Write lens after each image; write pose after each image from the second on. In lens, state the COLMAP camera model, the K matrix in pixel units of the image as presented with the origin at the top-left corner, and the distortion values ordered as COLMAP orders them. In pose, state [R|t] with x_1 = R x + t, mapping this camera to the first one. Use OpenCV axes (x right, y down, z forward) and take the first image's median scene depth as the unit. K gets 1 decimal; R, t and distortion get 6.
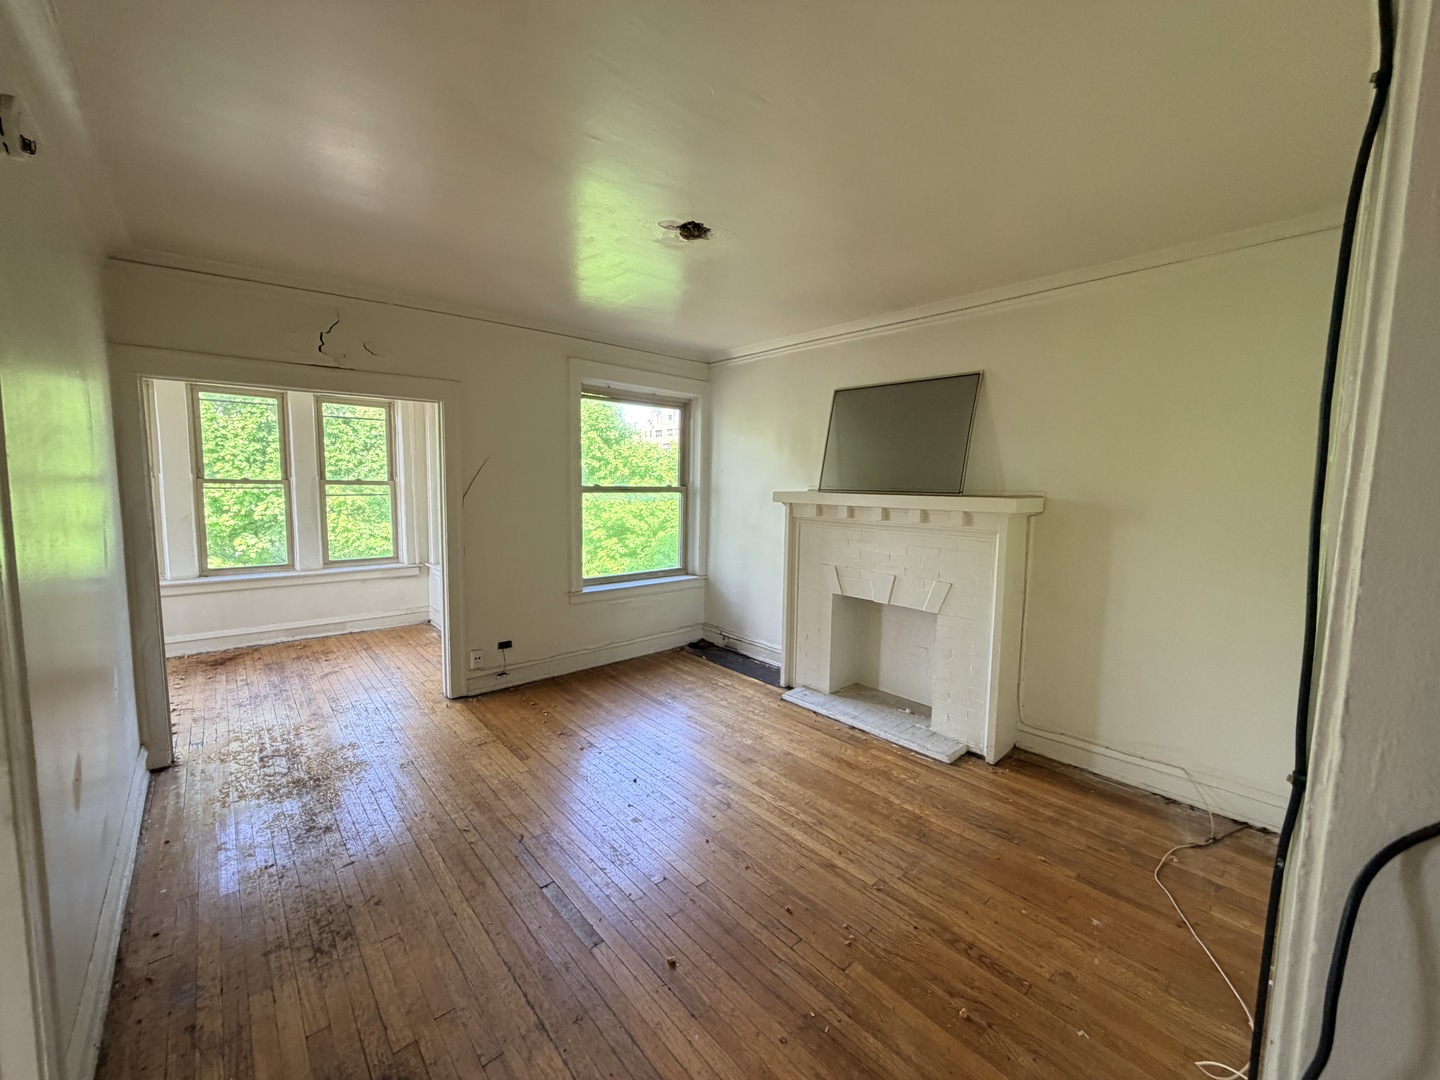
lens RADIAL K [[575.9, 0, 721.5], [0, 575.9, 538.4], [0, 0, 1]] dist [0.000068, -0.000189]
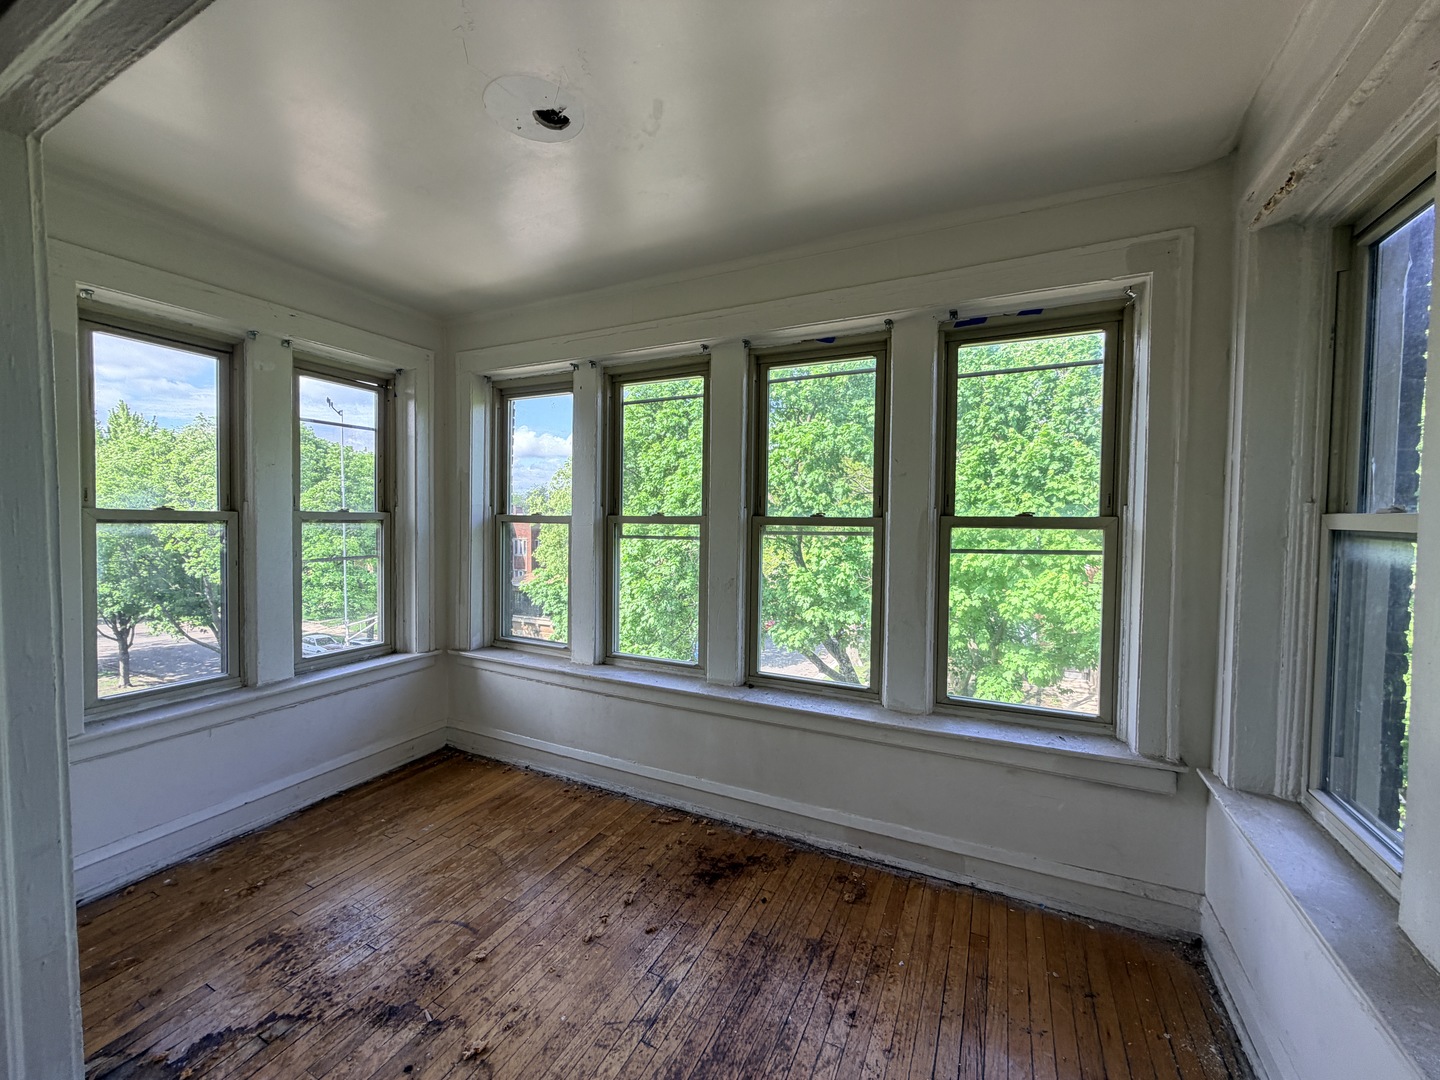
lens RADIAL K [[573.2, 0, 716.8], [0, 573.2, 542.4], [0, 0, 1]] dist [-0.001101, 0.000069]
pose [[0.375916, 0.025613, -0.926300, -0.353747], [-0.090237, 0.995879, -0.009084, -0.062523], [0.922250, 0.087002, 0.376678, 0.682552]]
